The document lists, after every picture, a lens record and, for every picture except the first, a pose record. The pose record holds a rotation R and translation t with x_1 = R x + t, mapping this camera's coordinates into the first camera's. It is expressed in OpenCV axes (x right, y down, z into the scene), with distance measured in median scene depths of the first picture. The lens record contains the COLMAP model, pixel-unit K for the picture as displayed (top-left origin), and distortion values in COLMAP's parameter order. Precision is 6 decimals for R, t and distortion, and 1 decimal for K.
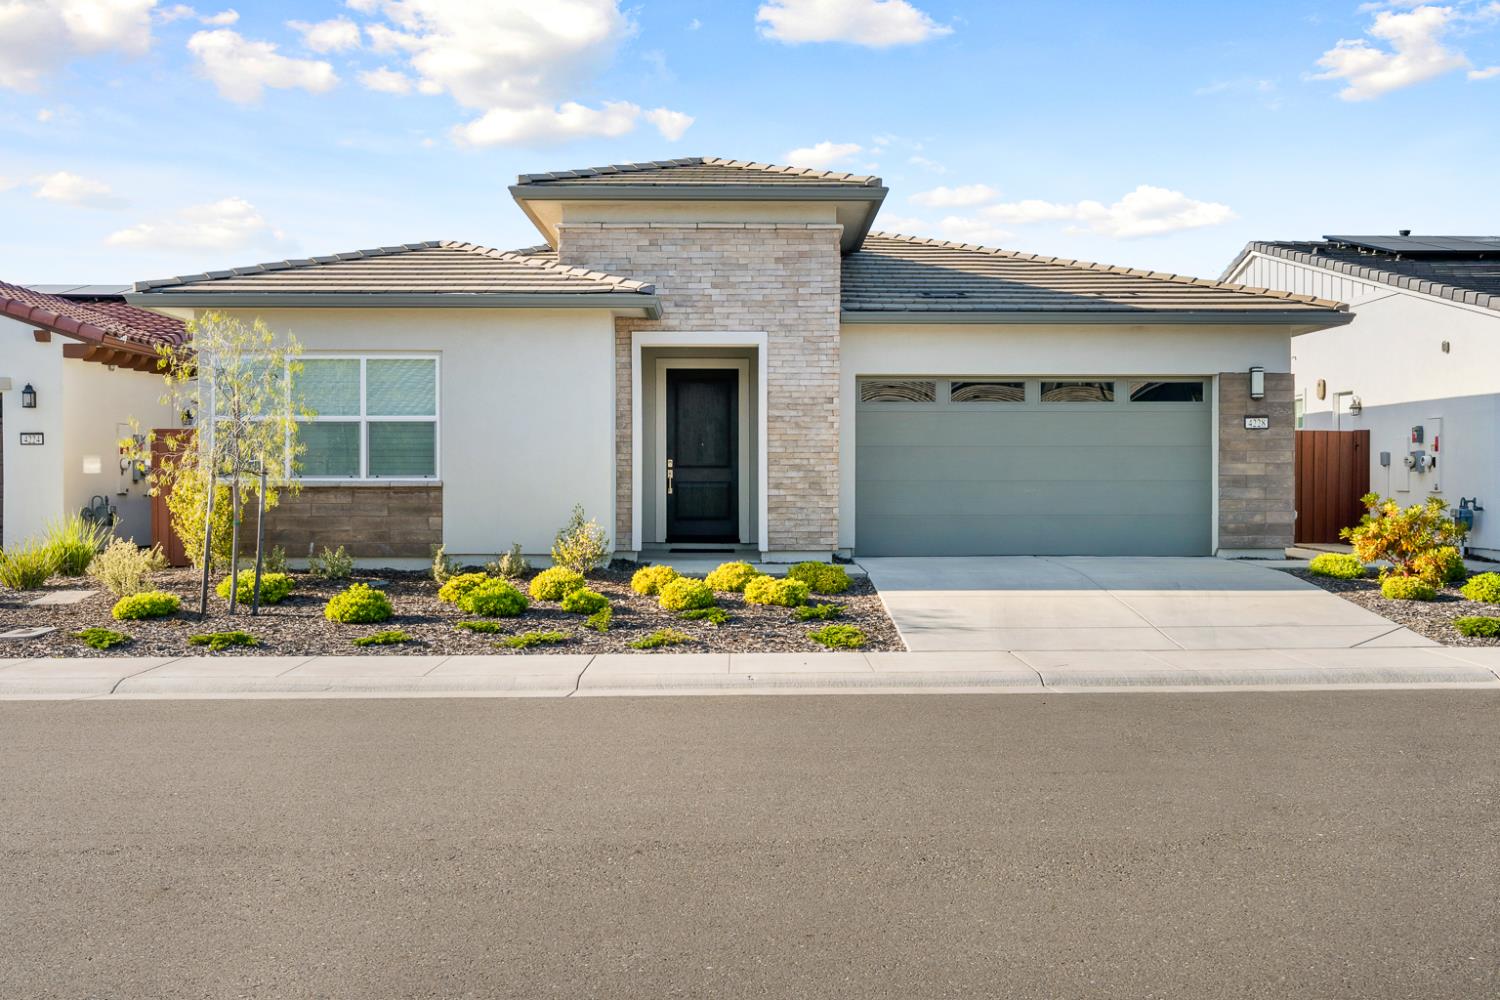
lens RADIAL K [[1440.6, 0, 752.0], [0, 1440.6, 502.2], [0, 0, 1]] dist [0.002331, 0.000000]
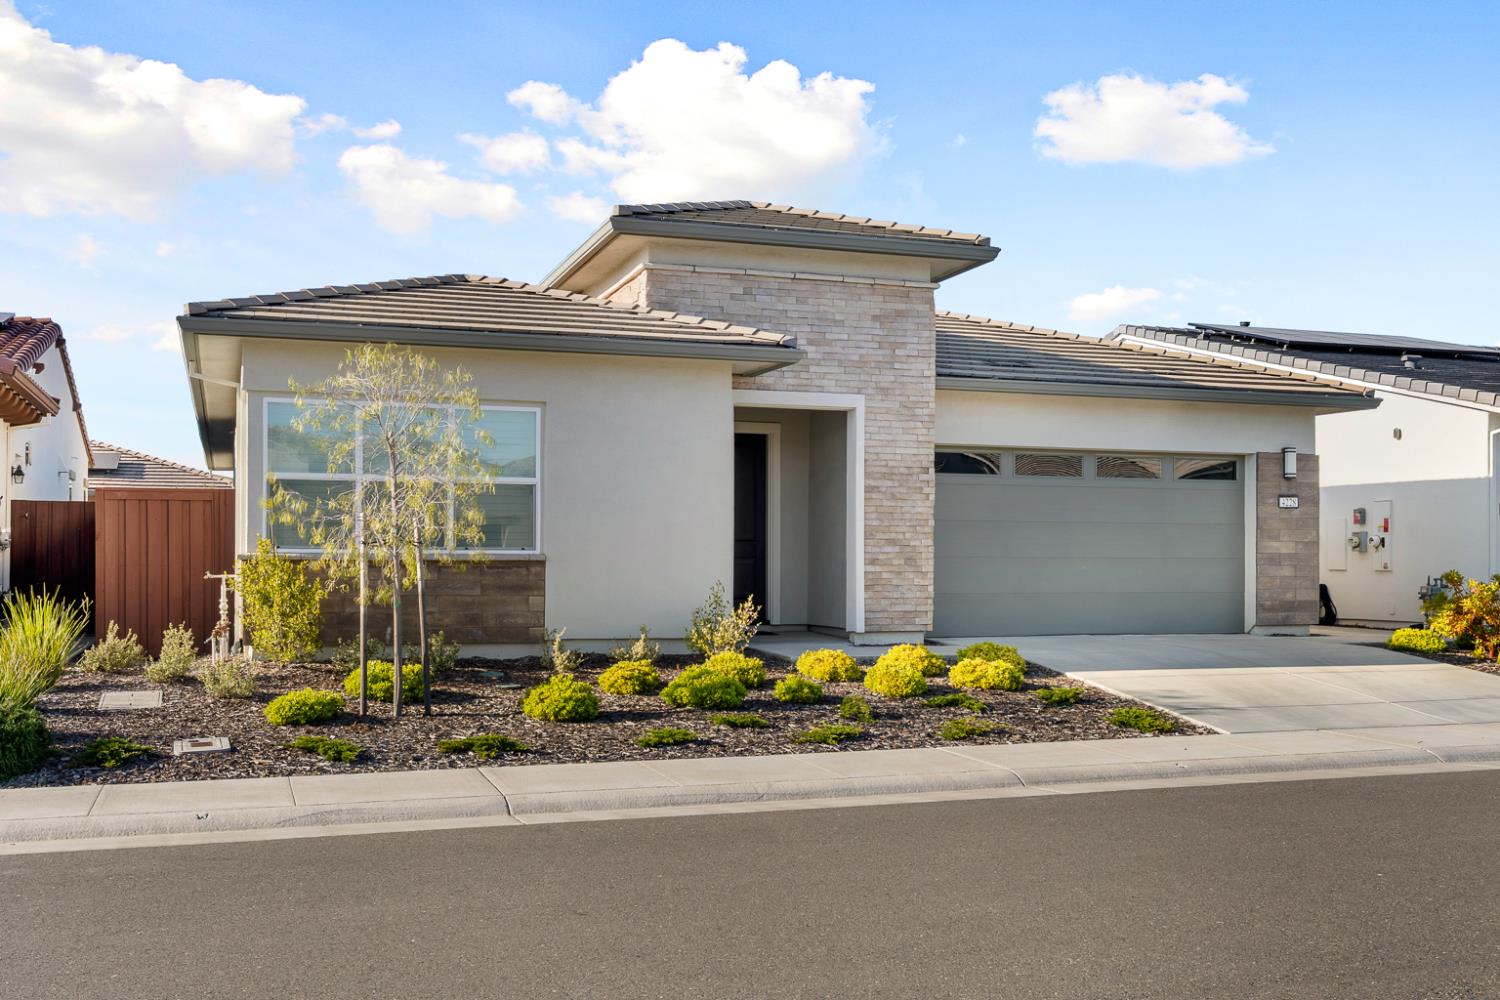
lens RADIAL K [[1523.8, 0, 747.3], [0, 1523.8, 565.3], [0, 0, 1]] dist [-0.004251, 0.000000]
pose [[0.950664, 0.003475, 0.310202, -0.362596], [0.000307, 0.999926, -0.012143, 0.002797], [-0.310221, 0.011639, 0.950593, 0.096090]]
